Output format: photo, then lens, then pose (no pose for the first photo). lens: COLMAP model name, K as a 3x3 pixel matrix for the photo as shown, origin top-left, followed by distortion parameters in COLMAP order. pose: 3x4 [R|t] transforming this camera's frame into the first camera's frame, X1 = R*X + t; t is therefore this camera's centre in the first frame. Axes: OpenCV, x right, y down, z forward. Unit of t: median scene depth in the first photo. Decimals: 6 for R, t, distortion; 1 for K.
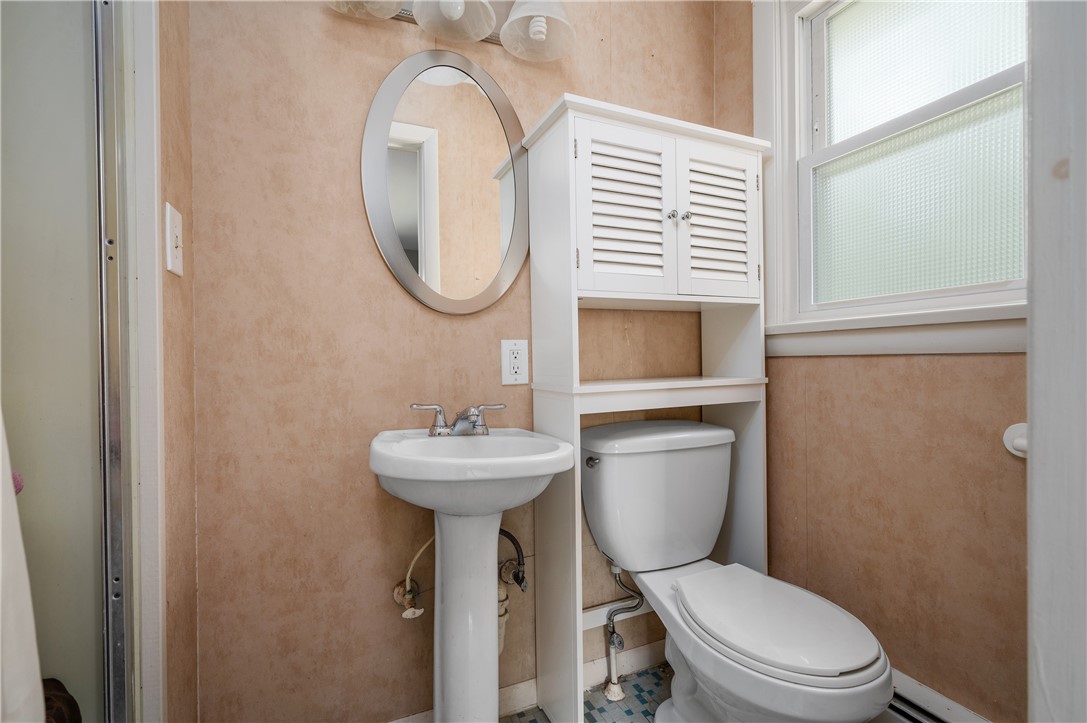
lens RADIAL K [[490.0, 0, 542.0], [0, 490.0, 363.8], [0, 0, 1]] dist [0.000081, 0.000051]
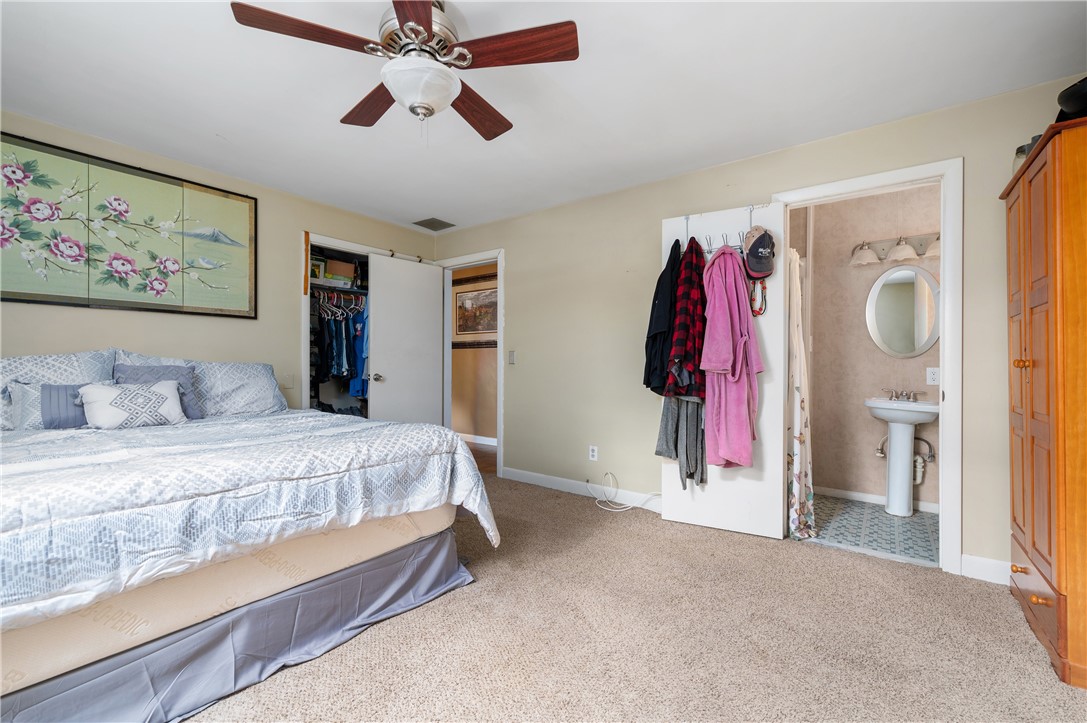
lens RADIAL K [[462.5, 0, 541.1], [0, 462.5, 364.7], [0, 0, 1]] dist [0.001013, 0.000017]
pose [[0.488620, 0.016888, -0.872333, 1.202258], [-0.017644, 0.999799, 0.009473, -0.057822], [0.872318, 0.010763, 0.488820, -2.253327]]
